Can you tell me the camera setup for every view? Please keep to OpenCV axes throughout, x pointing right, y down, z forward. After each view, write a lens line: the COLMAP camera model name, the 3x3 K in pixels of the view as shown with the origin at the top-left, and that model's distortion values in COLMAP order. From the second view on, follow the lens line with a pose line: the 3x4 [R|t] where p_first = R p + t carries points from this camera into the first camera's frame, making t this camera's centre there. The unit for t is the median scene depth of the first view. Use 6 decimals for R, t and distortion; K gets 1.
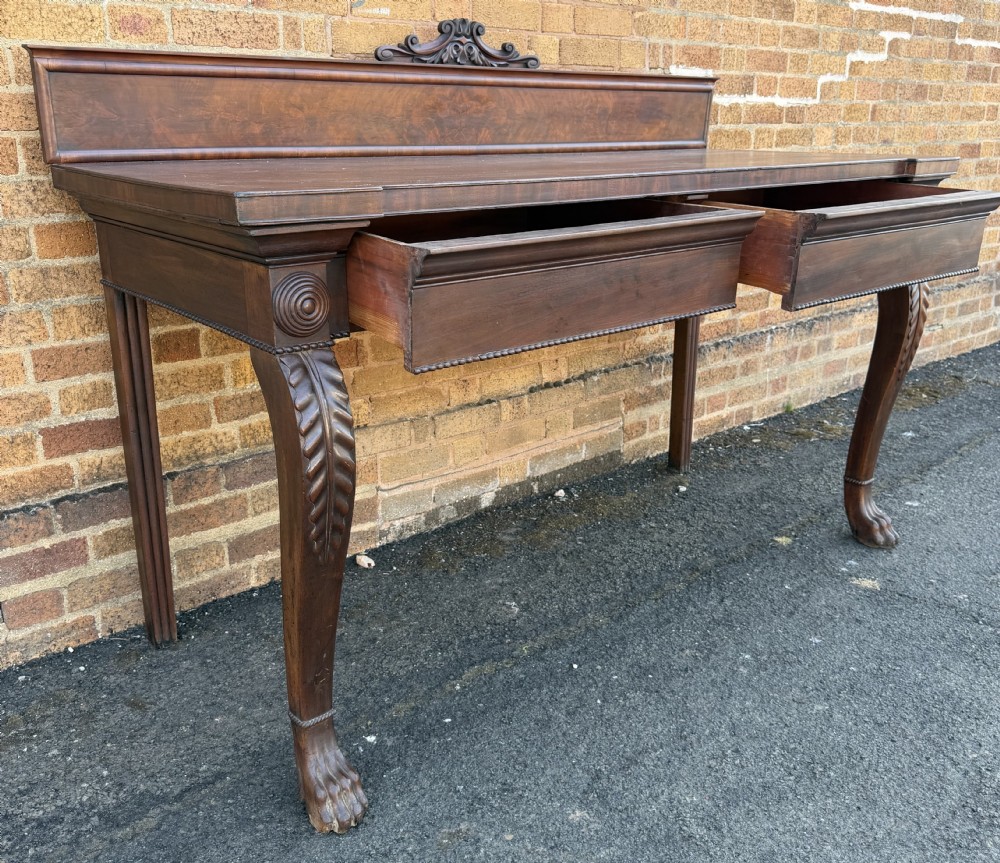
lens RADIAL K [[936.9, 0, 498.7], [0, 936.9, 424.5], [0, 0, 1]] dist [0.131350, -0.242080]
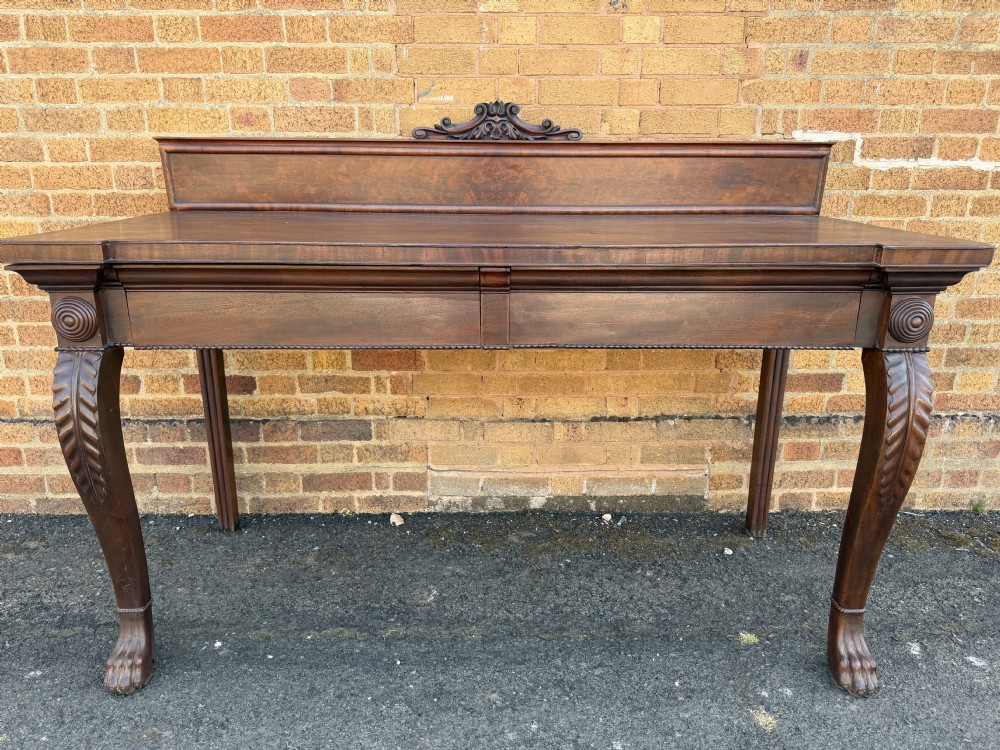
lens RADIAL K [[706.5, 0, 503.8], [0, 706.5, 379.6], [0, 0, 1]] dist [0.118188, -0.194680]
pose [[0.774968, 0.186663, -0.603807, 0.587527], [-0.197541, 0.979063, 0.049132, -0.134456], [0.600335, 0.081201, 0.795615, 0.328836]]
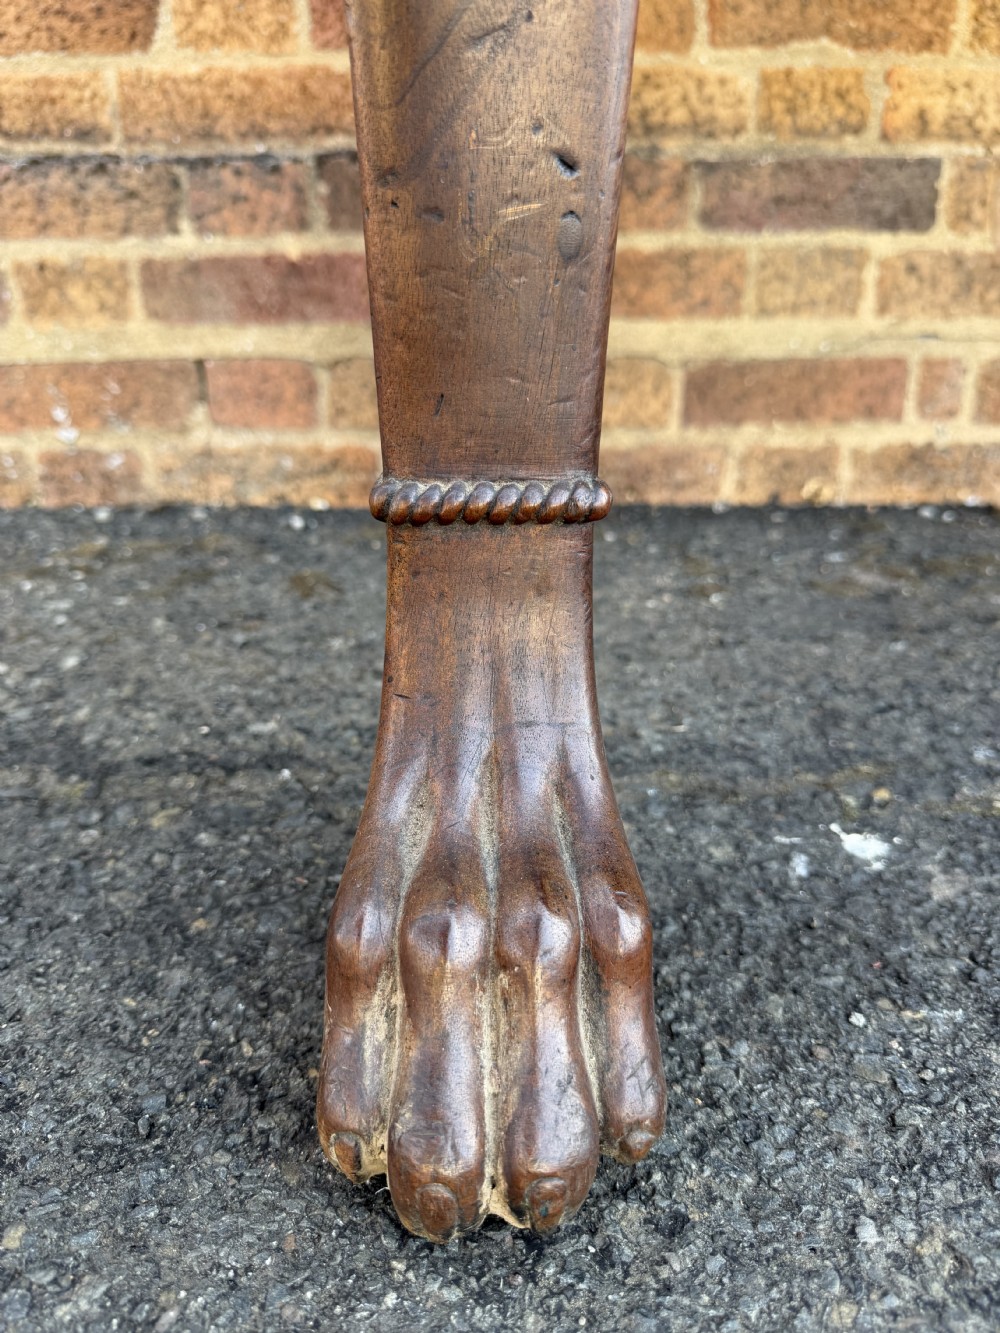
lens RADIAL K [[979.1, 0, 506.6], [0, 979.1, 667.9], [0, 0, 1]] dist [-0.000952, -0.034145]
pose [[0.775381, 0.219644, -0.592064, -0.059730], [-0.189346, 0.975289, 0.113841, 0.228365], [0.602438, 0.023835, 0.797809, 0.624869]]
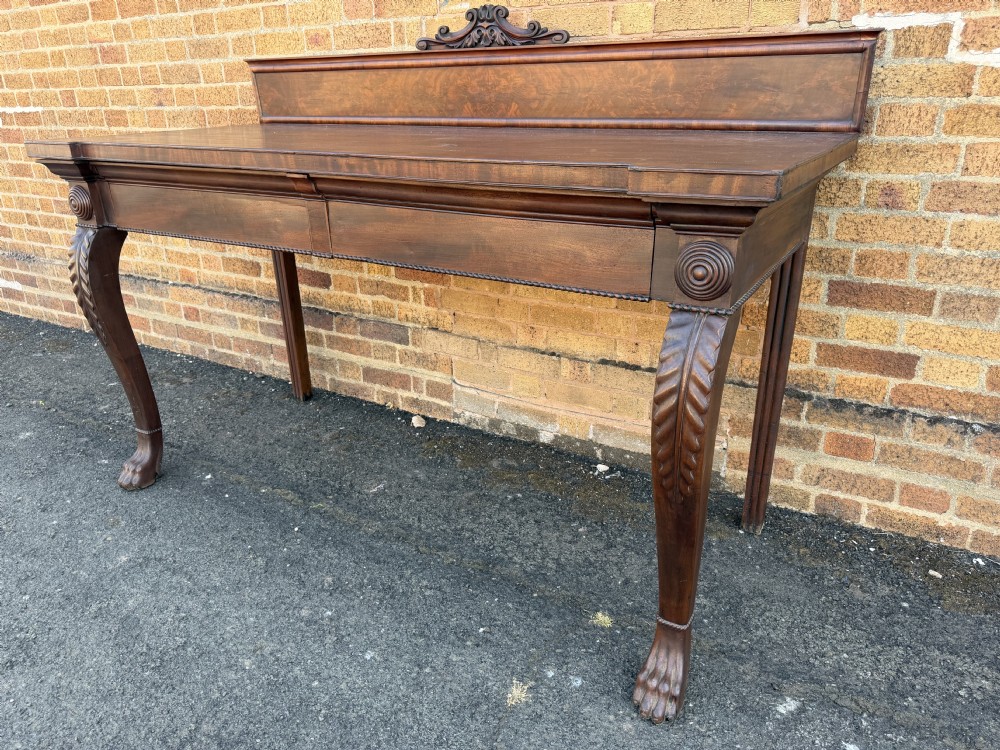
lens RADIAL K [[703.3, 0, 500.0], [0, 703.3, 375.0], [0, 0, 1]] dist [0.114184, -0.178636]
pose [[0.325070, 0.347024, -0.879718, 0.885603], [-0.272589, 0.925141, 0.264216, -0.254986], [0.905552, 0.153913, 0.395330, 0.764699]]
